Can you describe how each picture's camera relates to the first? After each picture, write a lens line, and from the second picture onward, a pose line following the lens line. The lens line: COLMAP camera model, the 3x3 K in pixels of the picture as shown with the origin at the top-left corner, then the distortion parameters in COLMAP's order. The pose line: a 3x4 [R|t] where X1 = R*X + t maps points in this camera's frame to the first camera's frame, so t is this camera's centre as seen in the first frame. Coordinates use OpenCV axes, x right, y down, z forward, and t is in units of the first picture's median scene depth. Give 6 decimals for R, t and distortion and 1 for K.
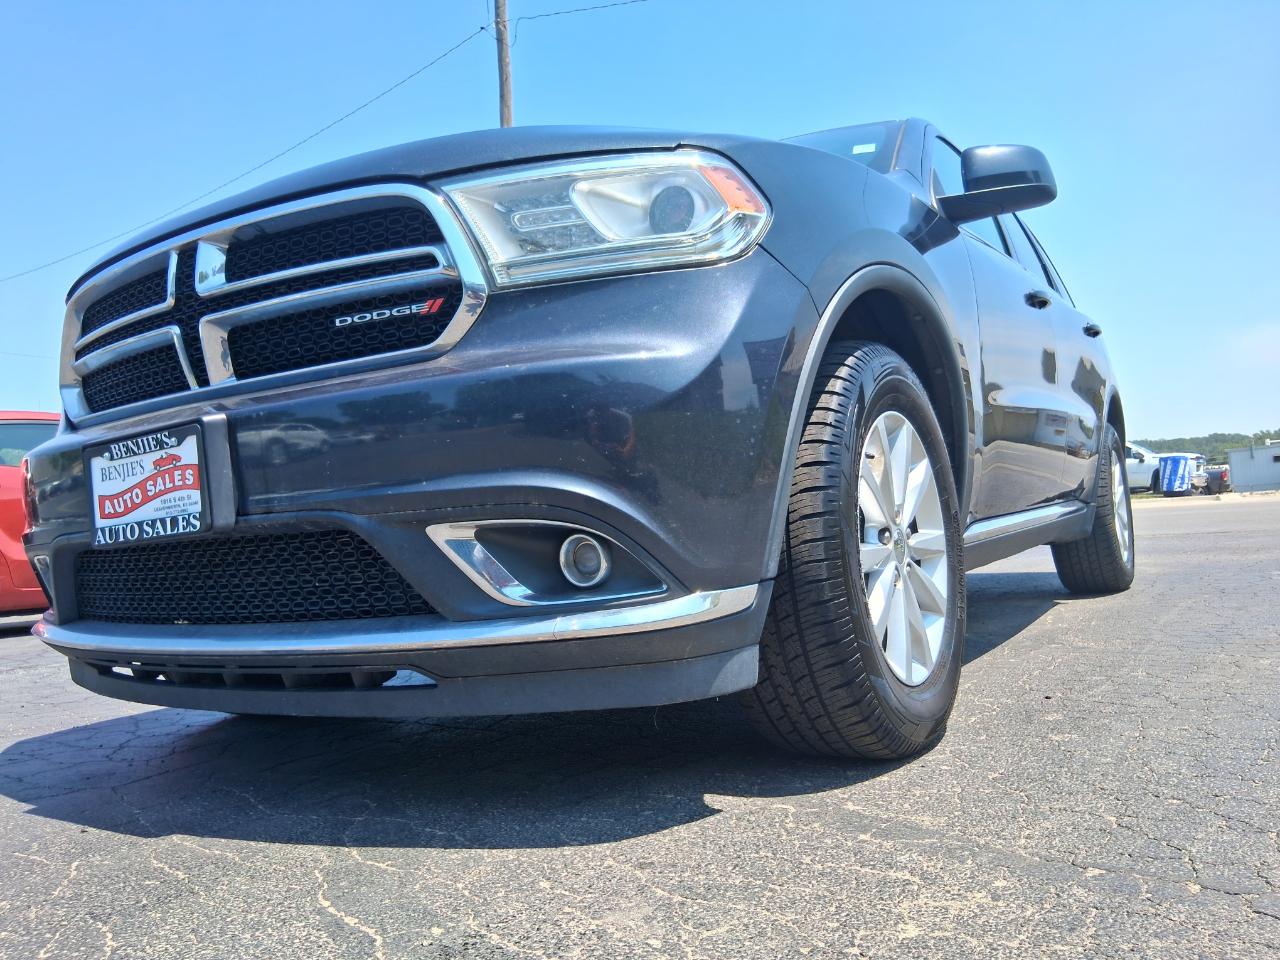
lens RADIAL K [[982.4, 0, 635.1], [0, 982.4, 470.6], [0, 0, 1]] dist [0.062351, -0.099821]
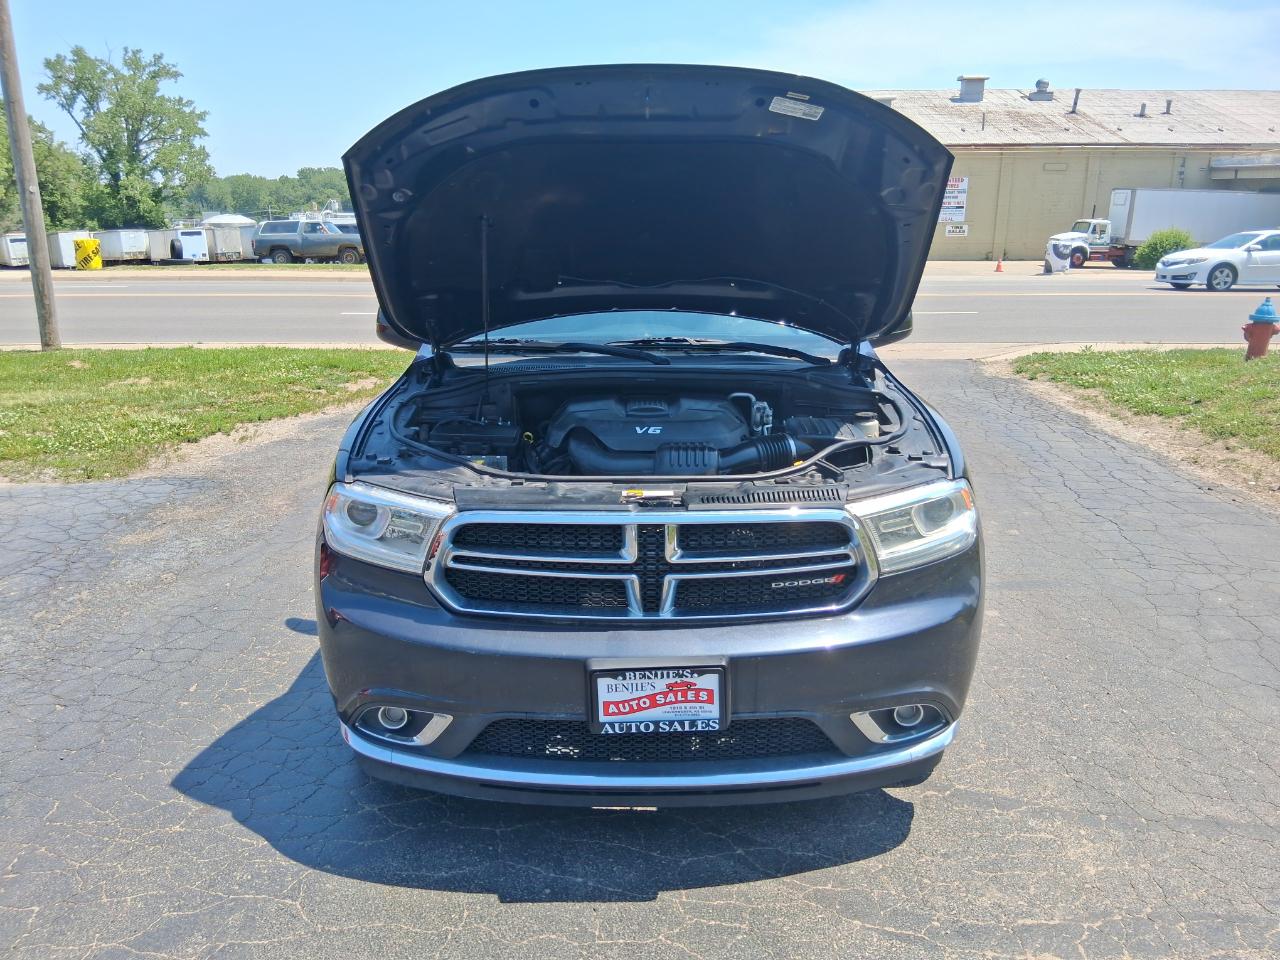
lens RADIAL K [[984.0, 0, 640.4], [0, 984.0, 463.1], [0, 0, 1]] dist [0.068262, -0.104768]
pose [[0.839117, -0.060967, 0.540523, -1.347546], [-0.084122, 0.967200, 0.239684, -0.713322], [-0.537407, -0.246593, 0.806465, -0.122460]]
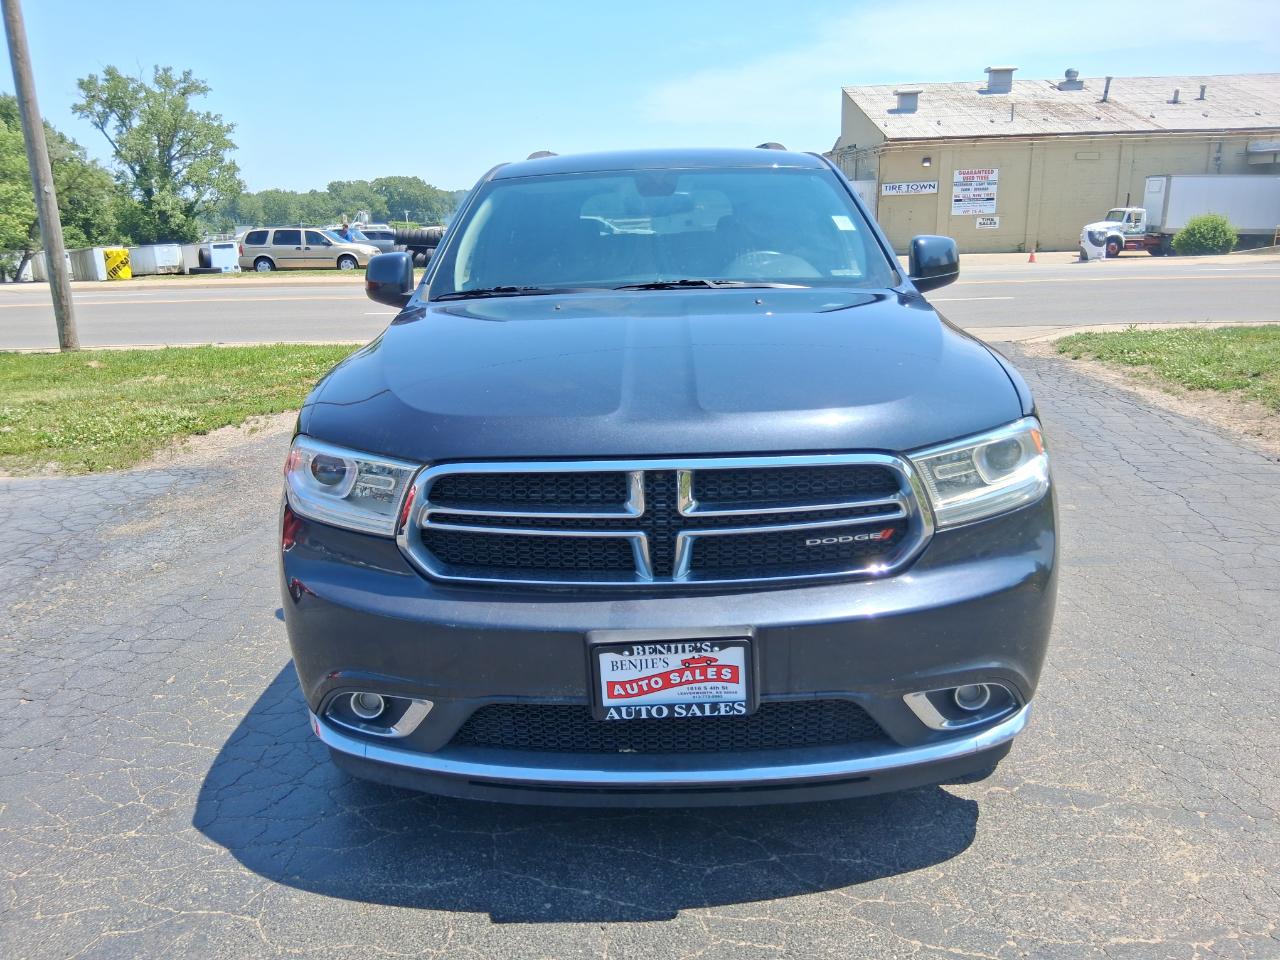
lens RADIAL K [[982.4, 0, 635.1], [0, 982.4, 470.6], [0, 0, 1]] dist [0.062351, -0.099821]
pose [[0.856845, -0.079159, 0.509461, -1.188611], [-0.057129, 0.967481, 0.246409, -0.565603], [-0.512399, -0.240239, 0.824459, 0.044390]]
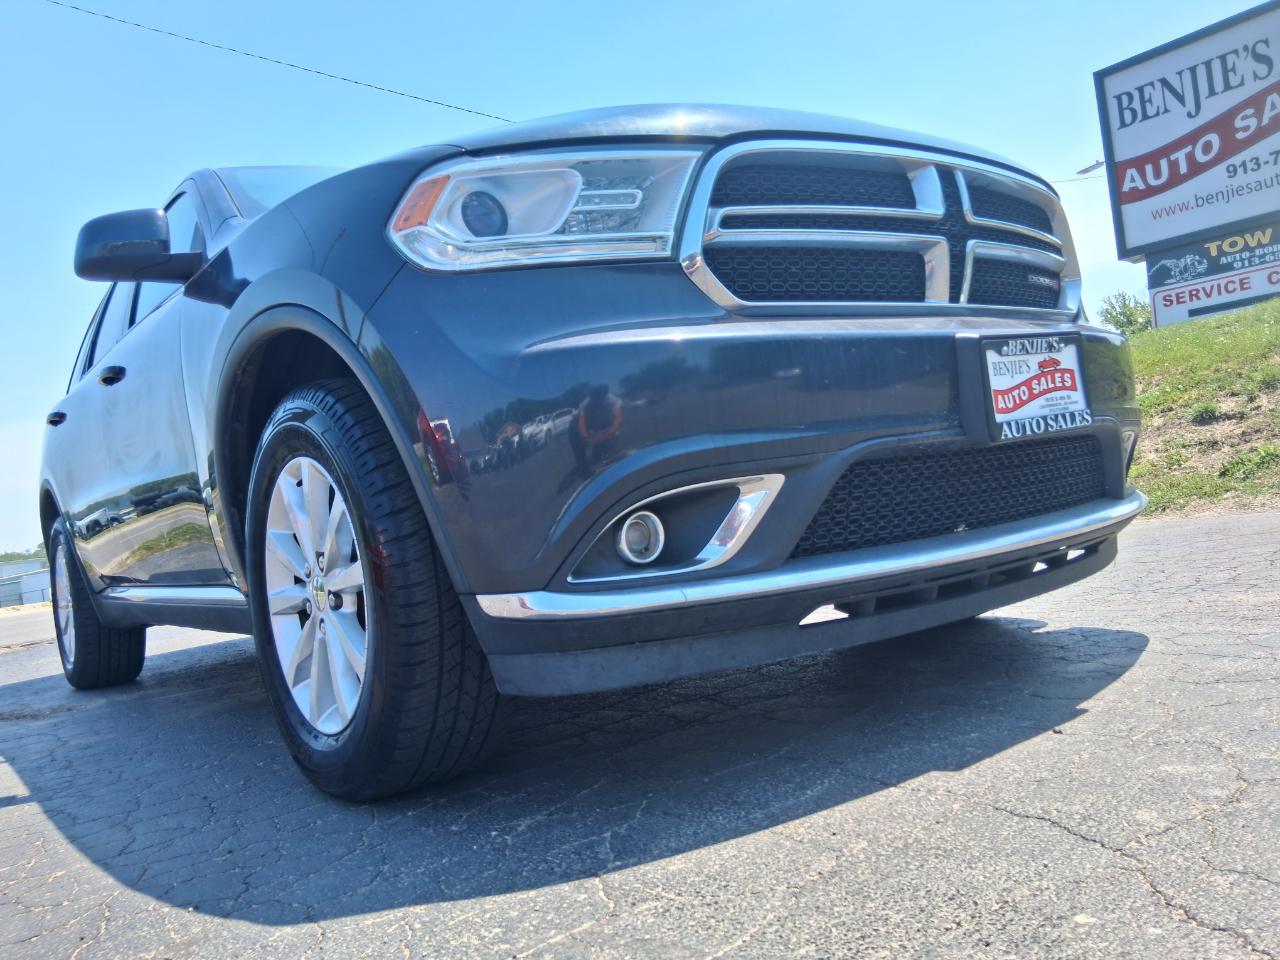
lens RADIAL K [[986.1, 0, 632.4], [0, 986.1, 477.4], [0, 0, 1]] dist [0.078554, -0.131971]
pose [[0.343625, 0.053415, 0.937587, -1.681555], [0.059587, 0.995129, -0.078532, 0.177804], [-0.937215, 0.082854, 0.338768, 1.079099]]
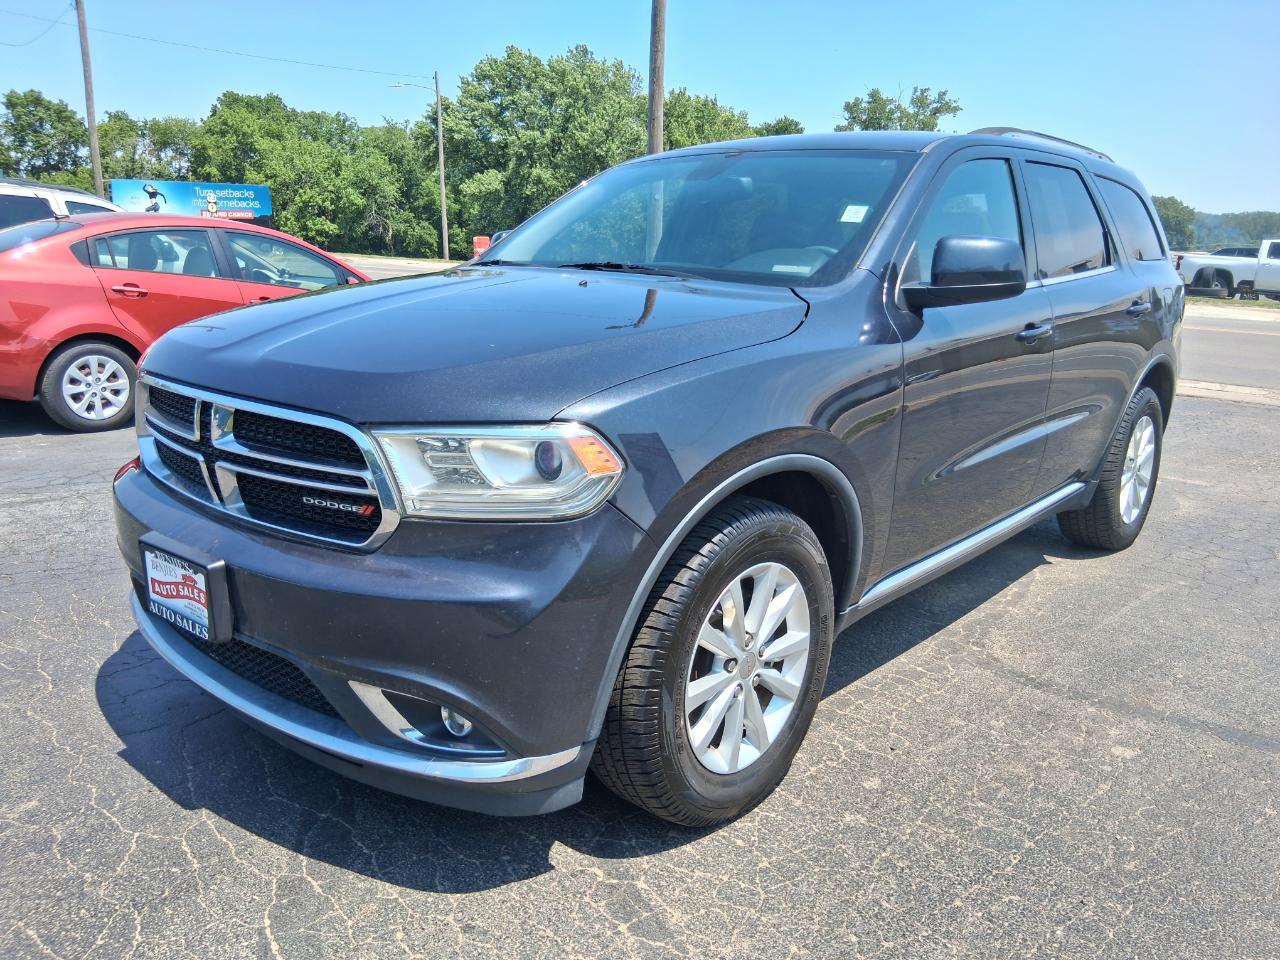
lens RADIAL K [[986.1, 0, 632.4], [0, 986.1, 477.4], [0, 0, 1]] dist [0.078554, -0.131971]
pose [[0.983914, 0.127548, -0.125081, 0.301550], [-0.087490, 0.954497, 0.285099, -0.605946], [0.155753, -0.269569, 0.950302, -0.198535]]
